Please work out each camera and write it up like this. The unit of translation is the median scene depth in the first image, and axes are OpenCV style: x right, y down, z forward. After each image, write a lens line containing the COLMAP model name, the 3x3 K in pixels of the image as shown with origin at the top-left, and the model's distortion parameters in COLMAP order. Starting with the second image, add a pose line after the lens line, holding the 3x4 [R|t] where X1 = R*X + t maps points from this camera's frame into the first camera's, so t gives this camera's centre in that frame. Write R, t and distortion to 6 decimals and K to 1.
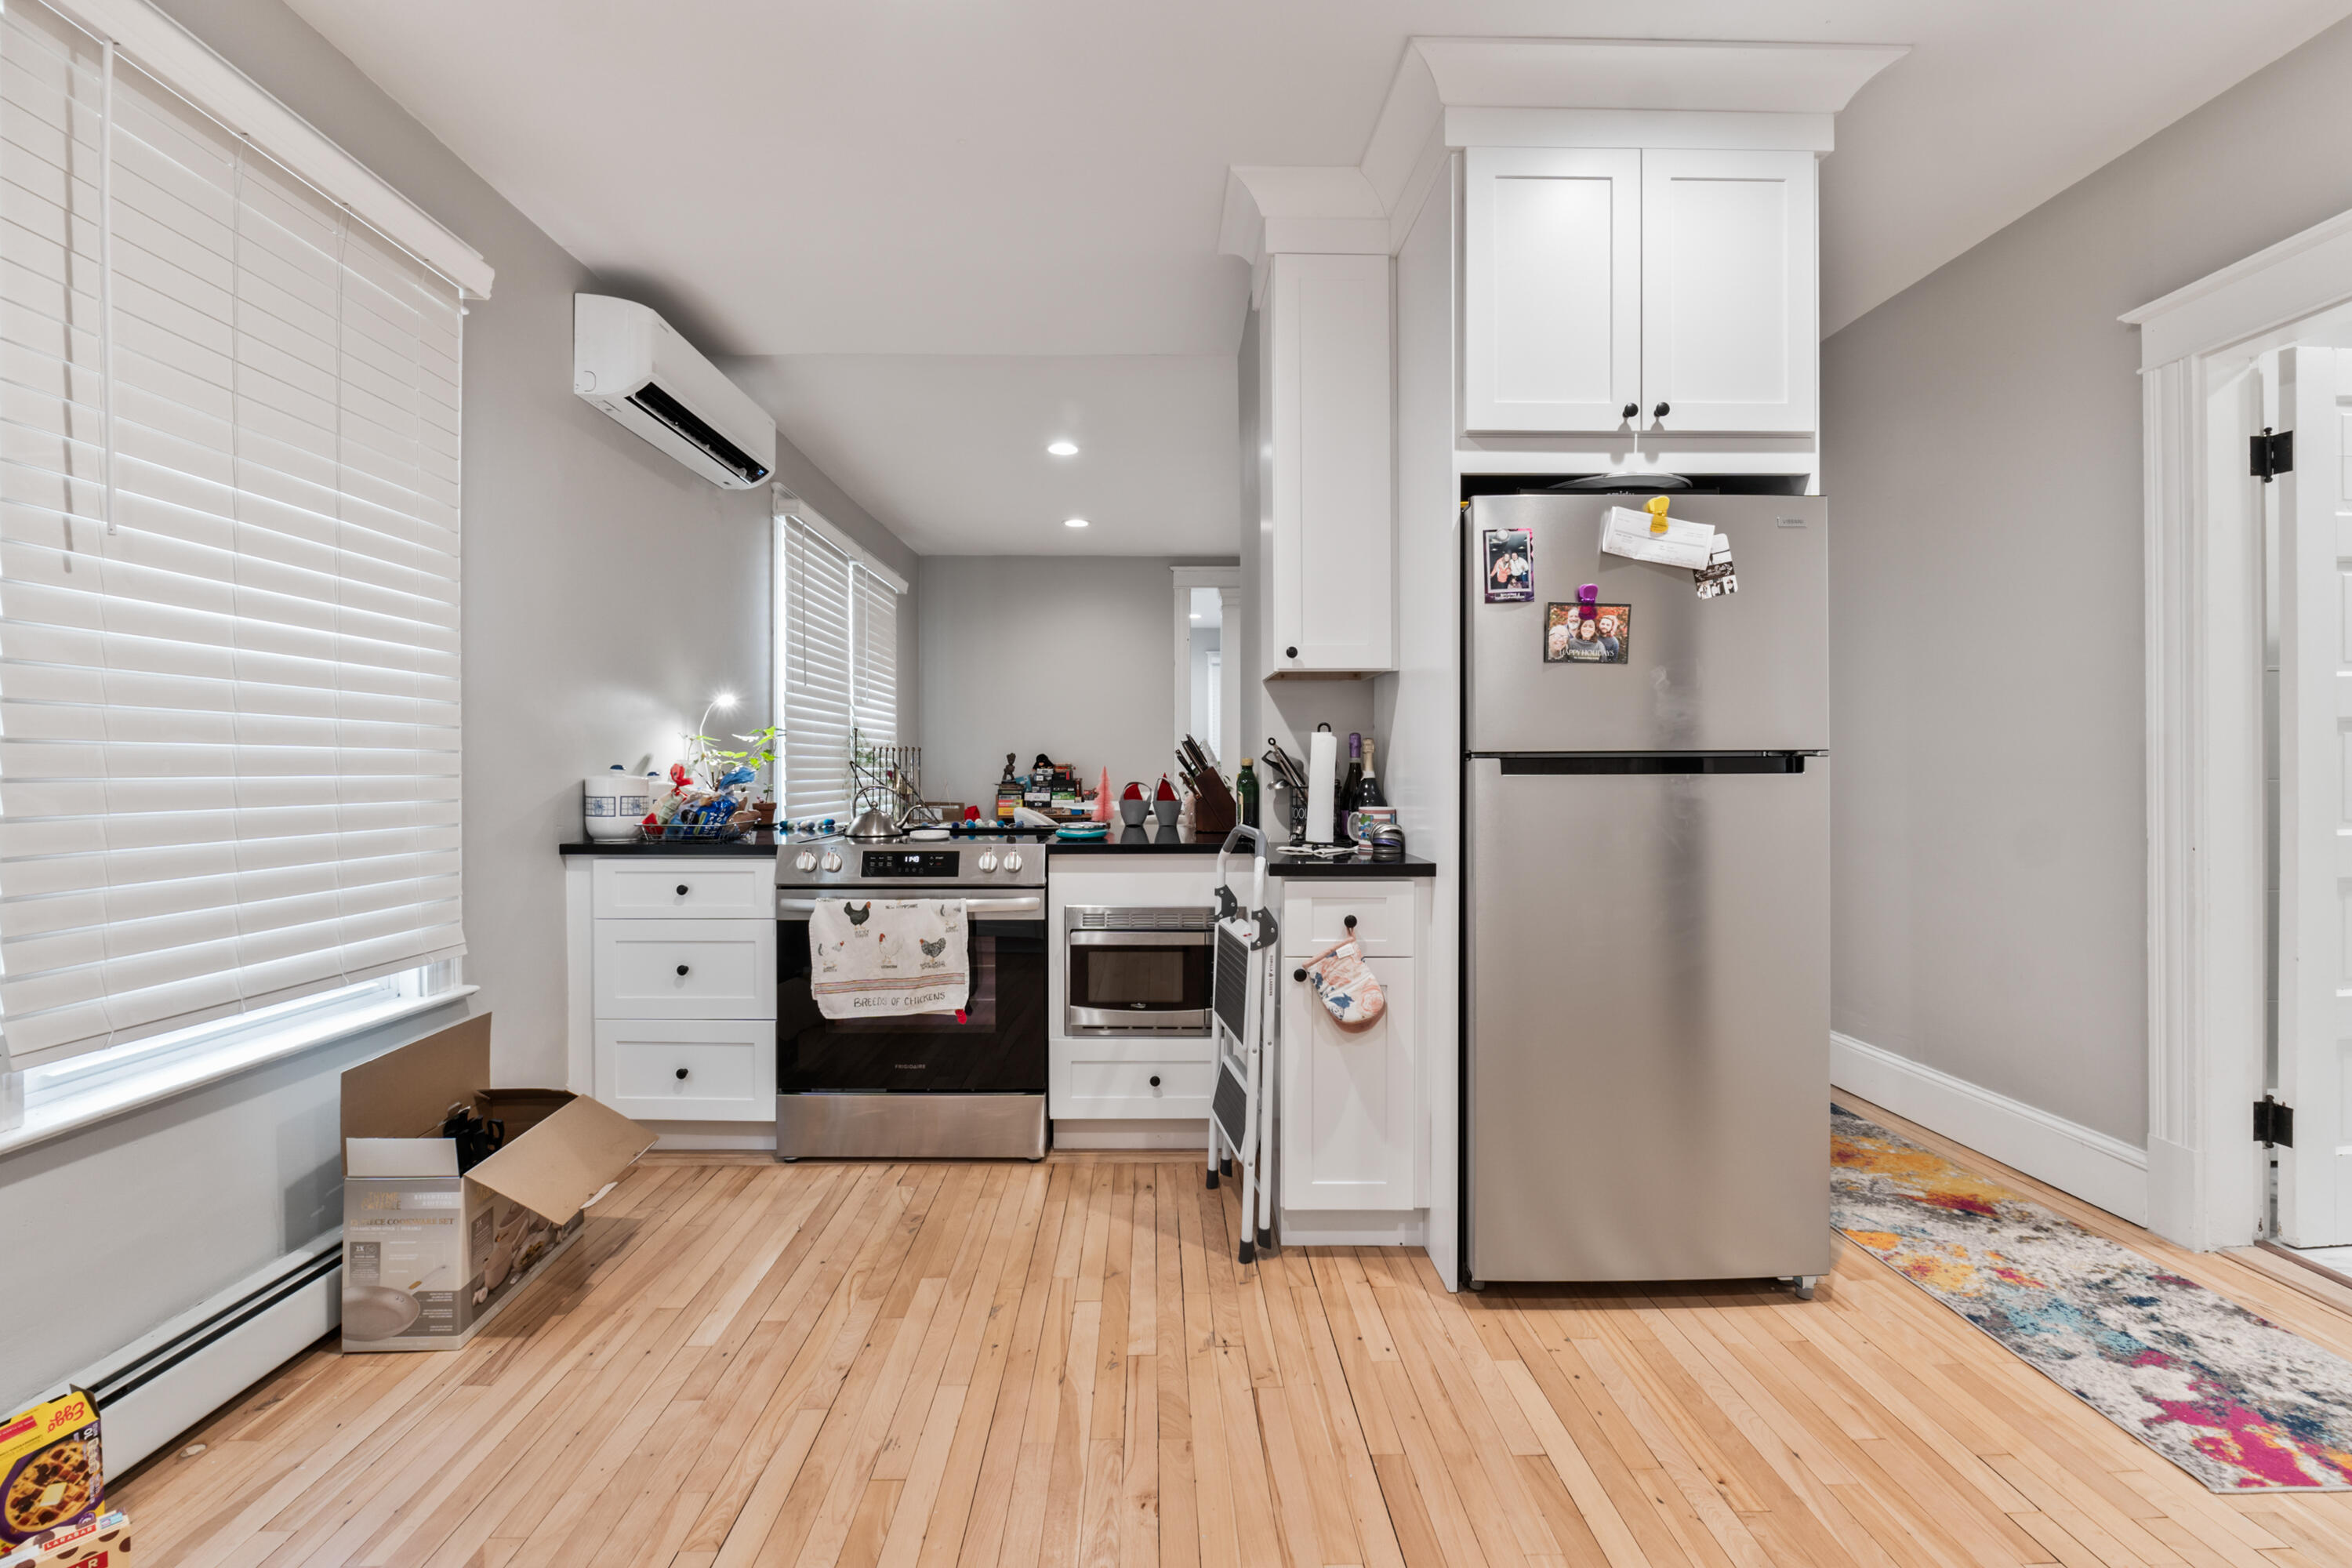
lens RADIAL K [[1033.4, 0, 1173.0], [0, 1033.4, 769.8], [0, 0, 1]] dist [-0.007571, -0.000001]
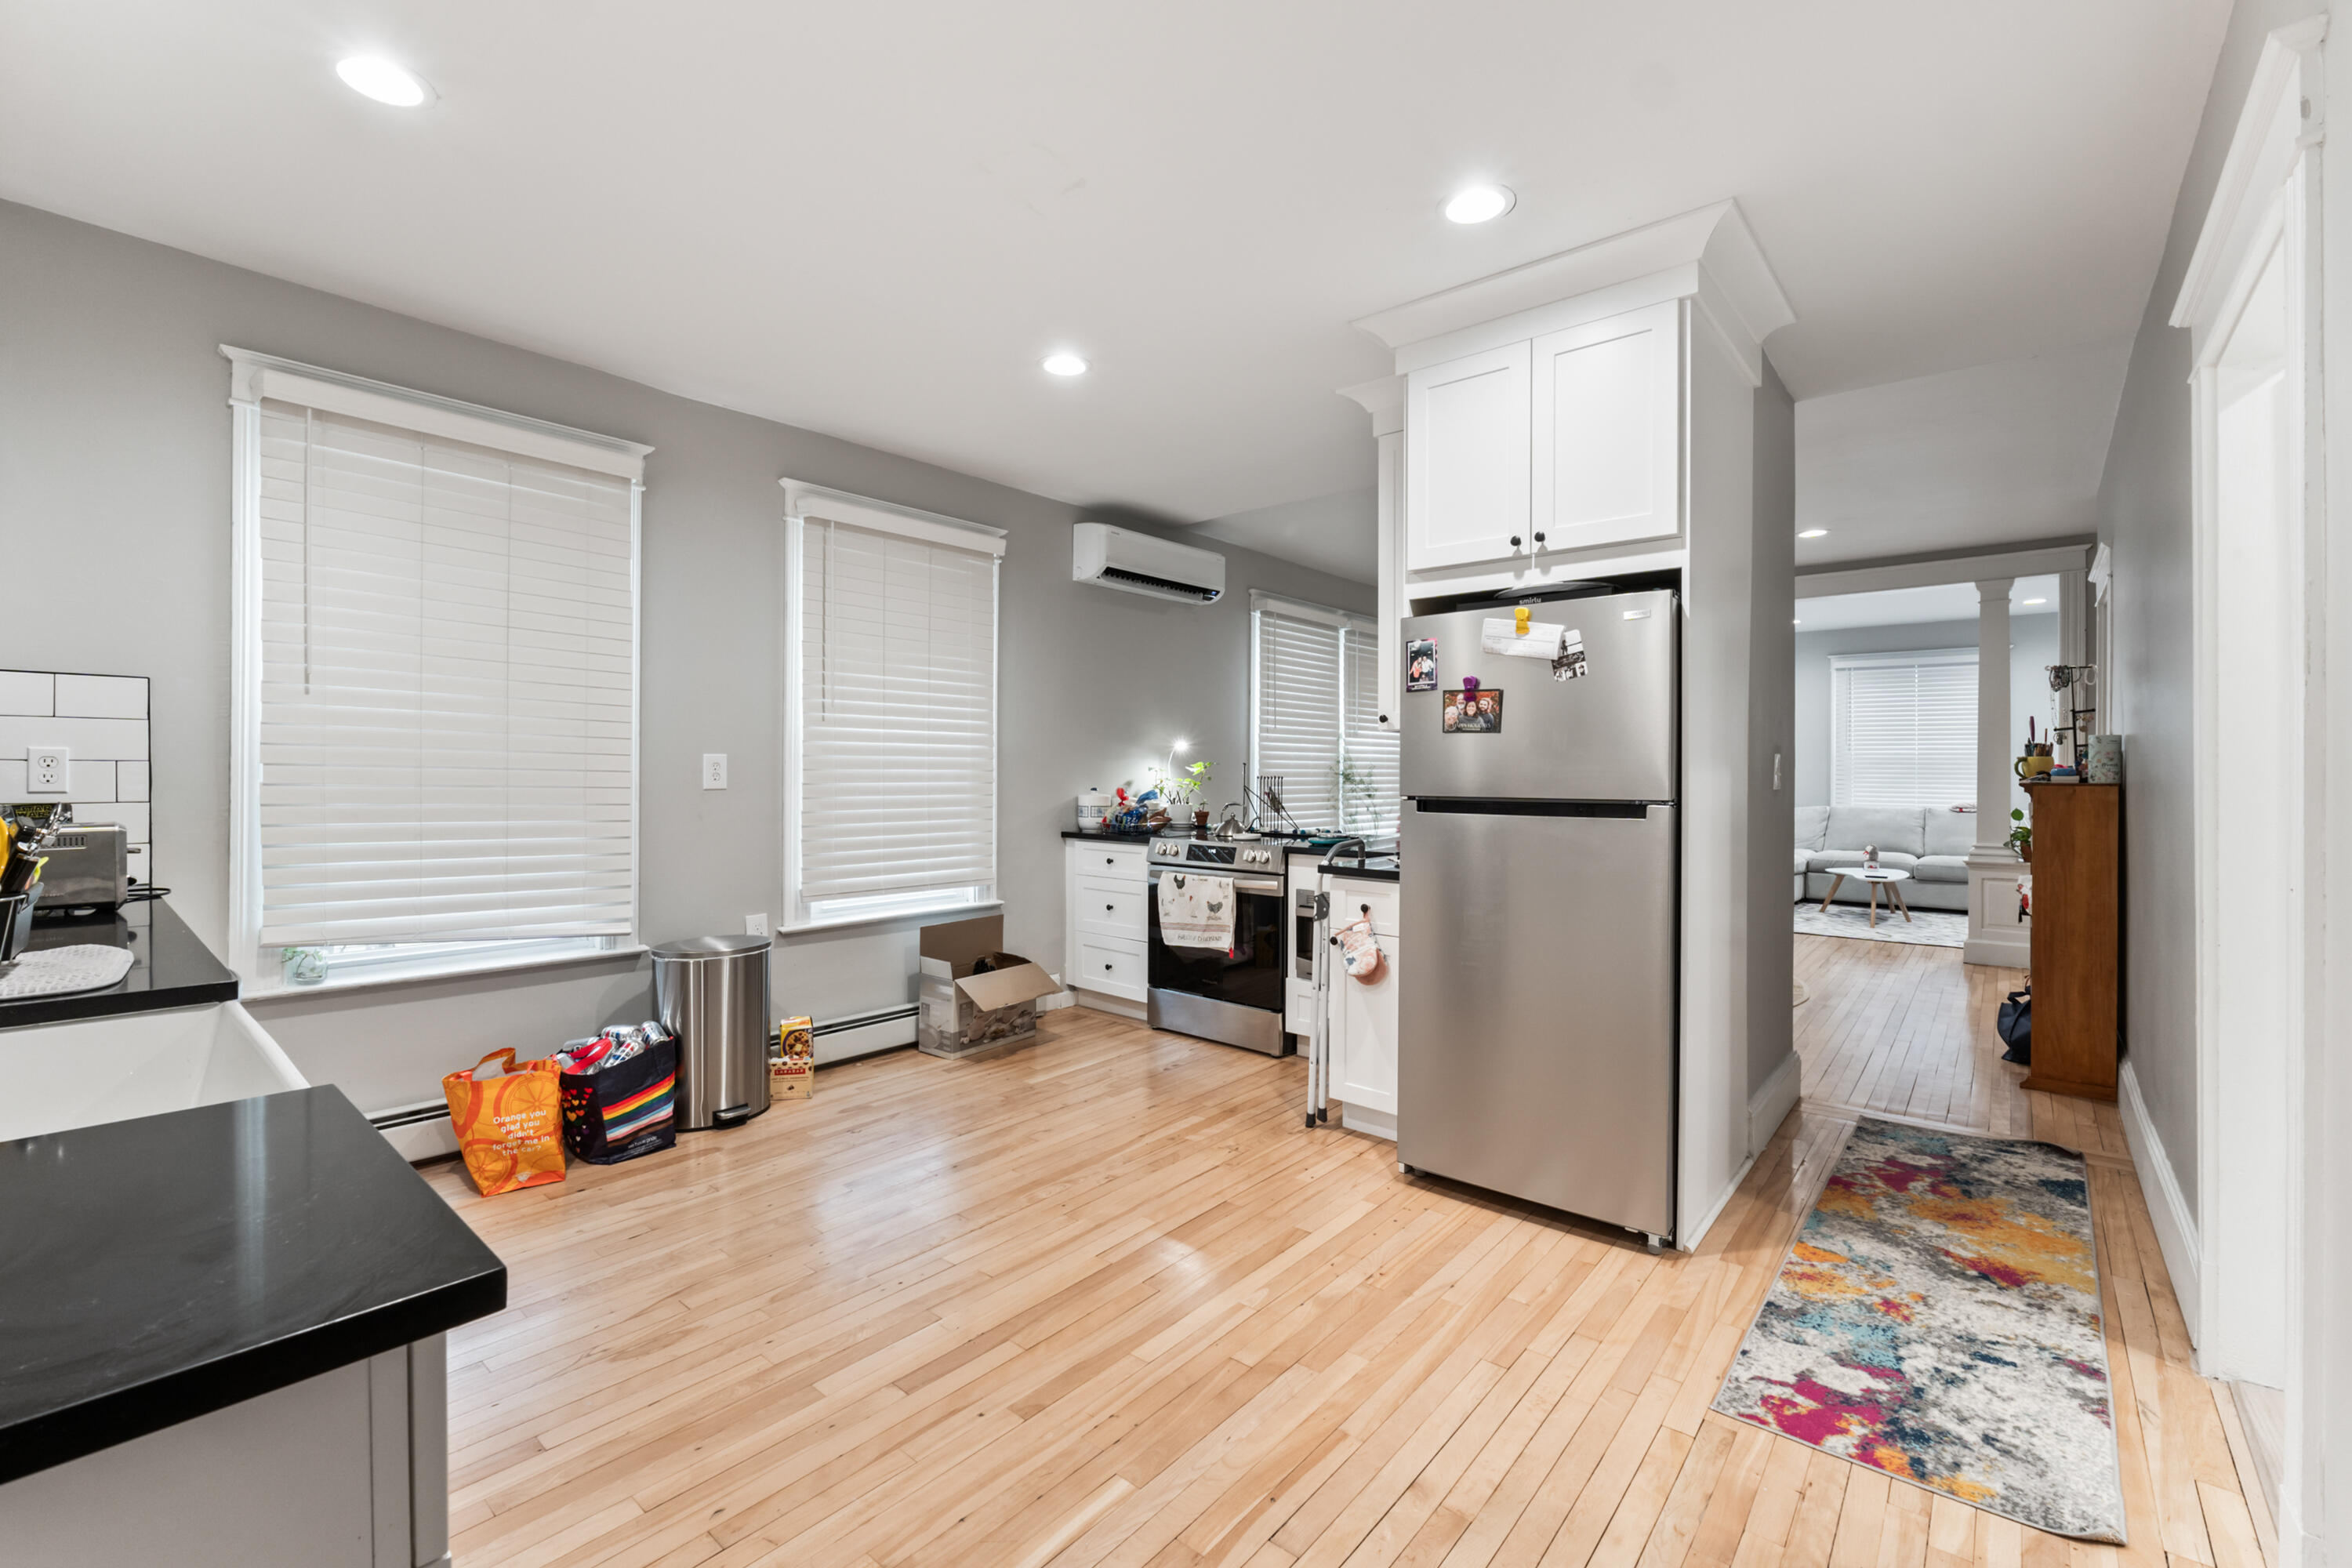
lens RADIAL K [[998.1, 0, 1164.6], [0, 998.1, 770.6], [0, 0, 1]] dist [-0.001548, -0.000539]
pose [[0.745917, 0.005348, -0.666017, 0.721053], [-0.007080, 0.999975, 0.000101, -0.037055], [0.666001, 0.004640, 0.745936, -0.194505]]
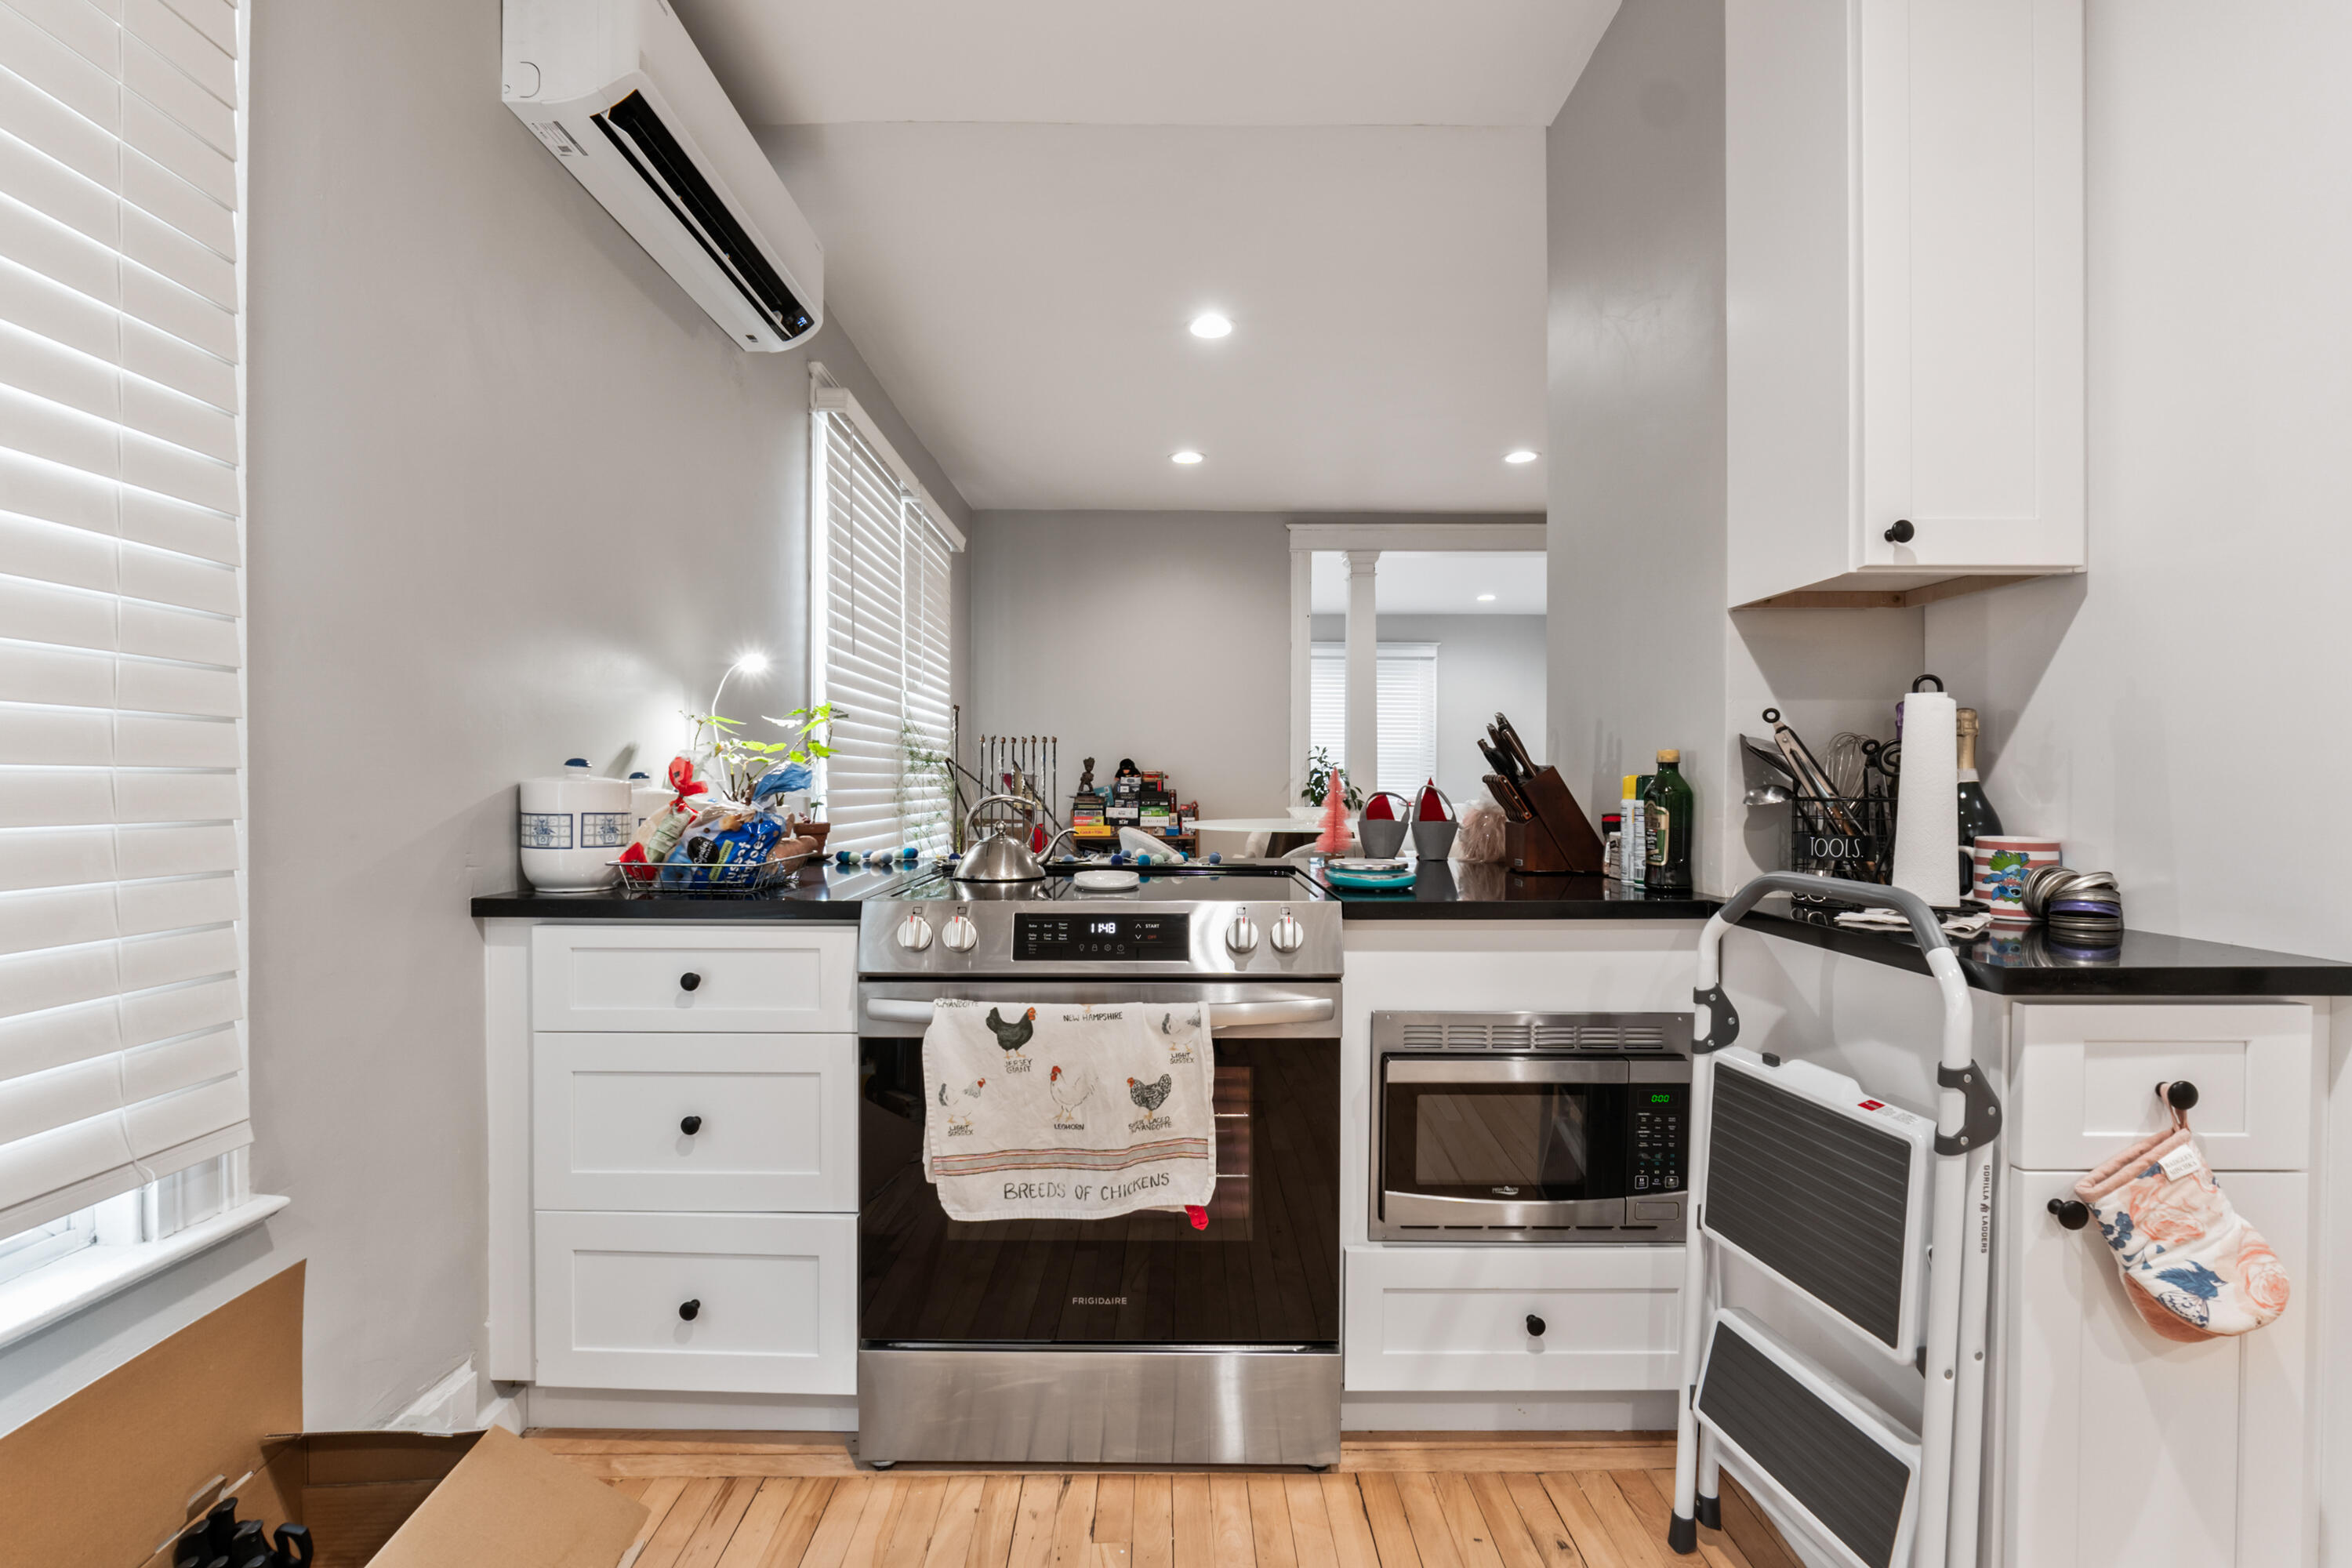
lens RADIAL K [[1089.7, 0, 1176.0], [0, 1089.7, 784.0], [0, 0, 1]] dist [-0.008980, -0.000202]
pose [[0.999961, 0.001675, -0.008703, -0.211270], [-0.001669, 0.999998, 0.000638, 0.008970], [0.008704, -0.000624, 0.999962, 0.420322]]
